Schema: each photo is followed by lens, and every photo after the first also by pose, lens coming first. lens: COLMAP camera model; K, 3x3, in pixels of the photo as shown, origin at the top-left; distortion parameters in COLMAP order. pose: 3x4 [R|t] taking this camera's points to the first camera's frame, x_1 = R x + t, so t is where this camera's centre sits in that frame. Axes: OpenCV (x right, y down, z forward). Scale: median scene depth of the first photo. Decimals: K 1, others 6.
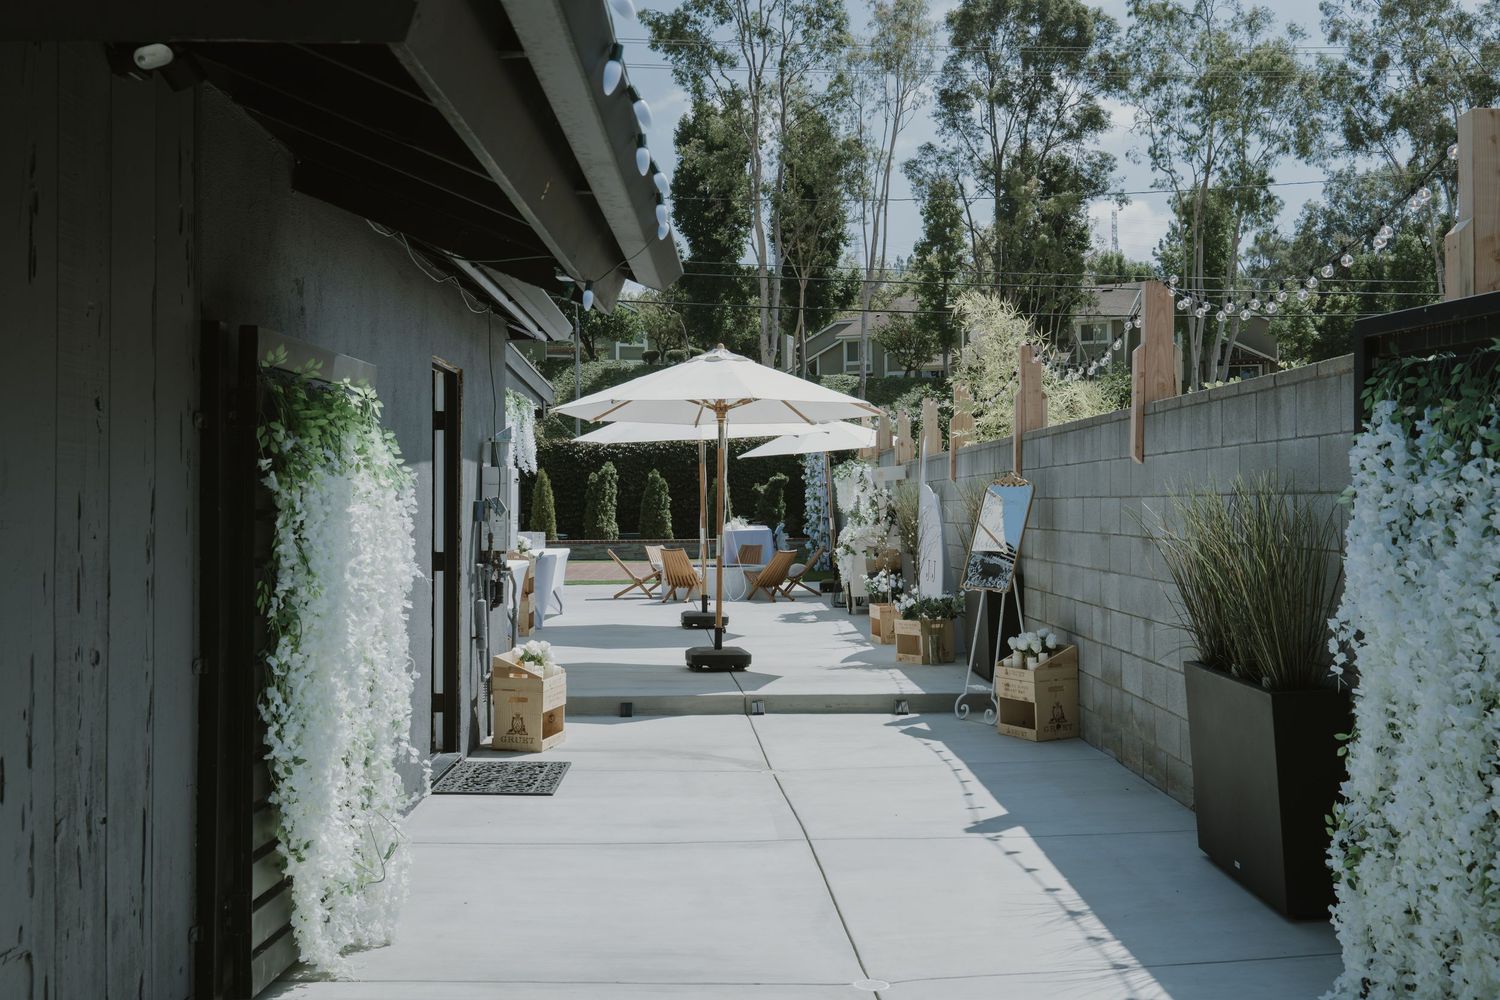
lens RADIAL K [[1523.1, 0, 750.0], [0, 1523.1, 500.0], [0, 0, 1]] dist [0.007865, -0.010928]
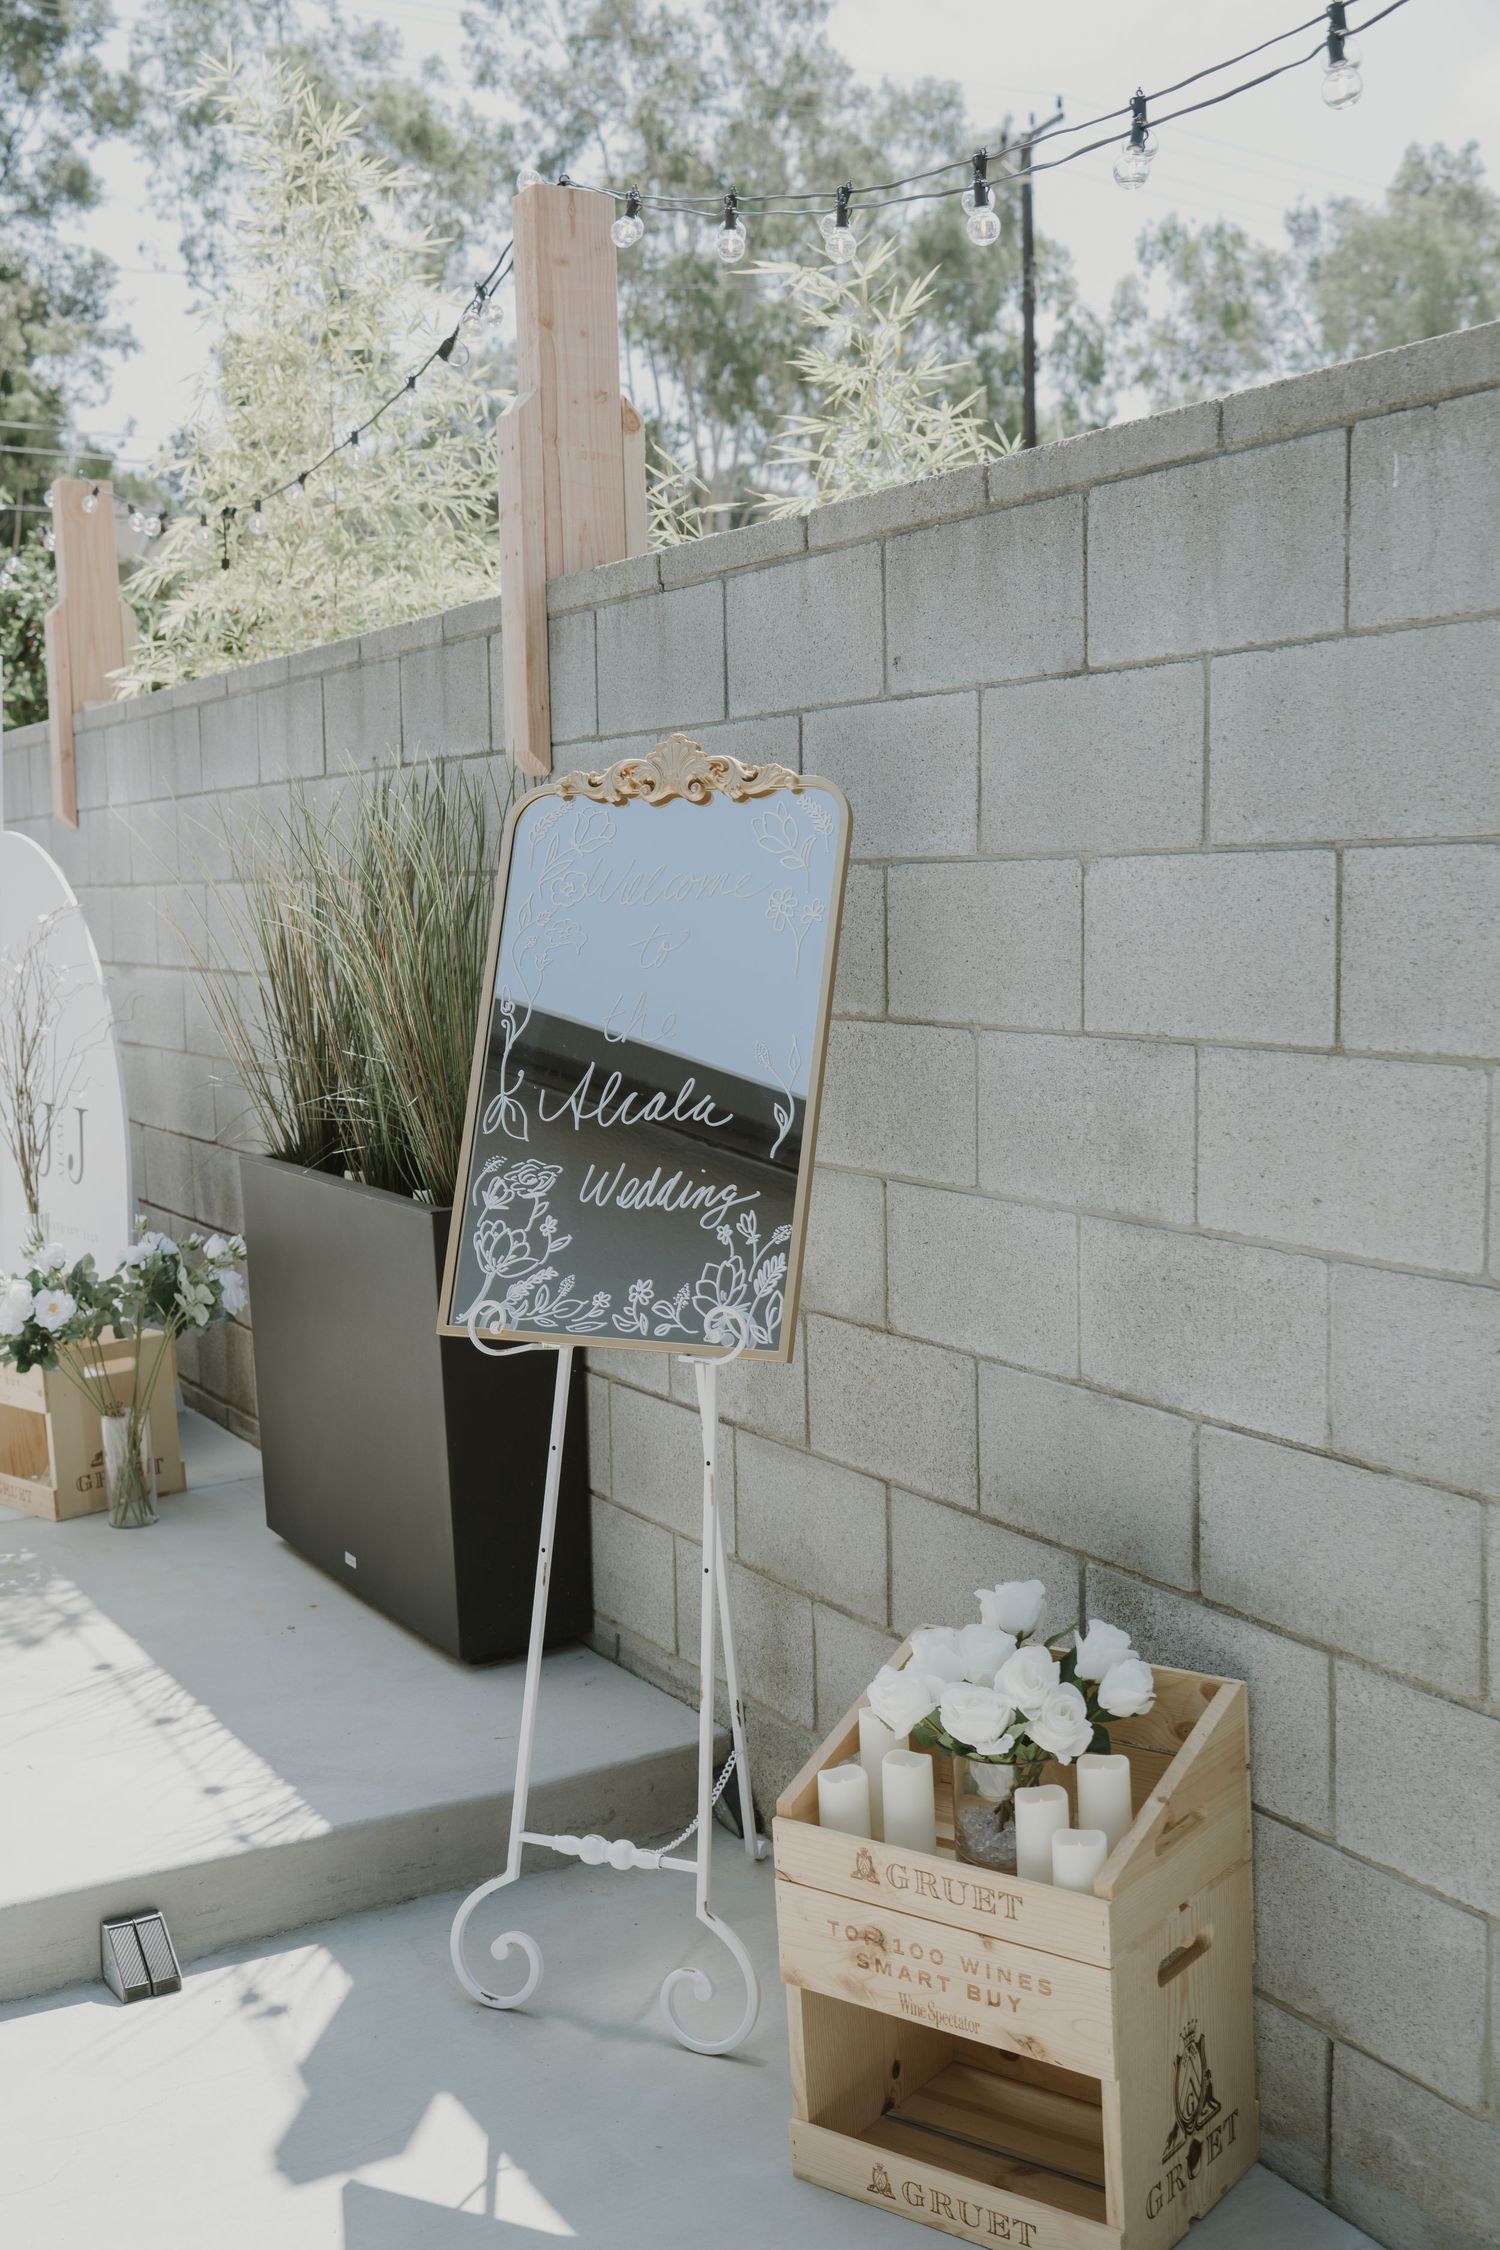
lens RADIAL K [[2335.4, 0, 750.0], [0, 2335.4, 1125.0], [0, 0, 1]] dist [0.016691, 0.042753]
pose [[0.875623, -0.075636, 0.477036, 0.005029], [0.022703, 0.993016, 0.115773, -0.000383], [-0.482461, -0.090543, 0.871225, 0.111425]]
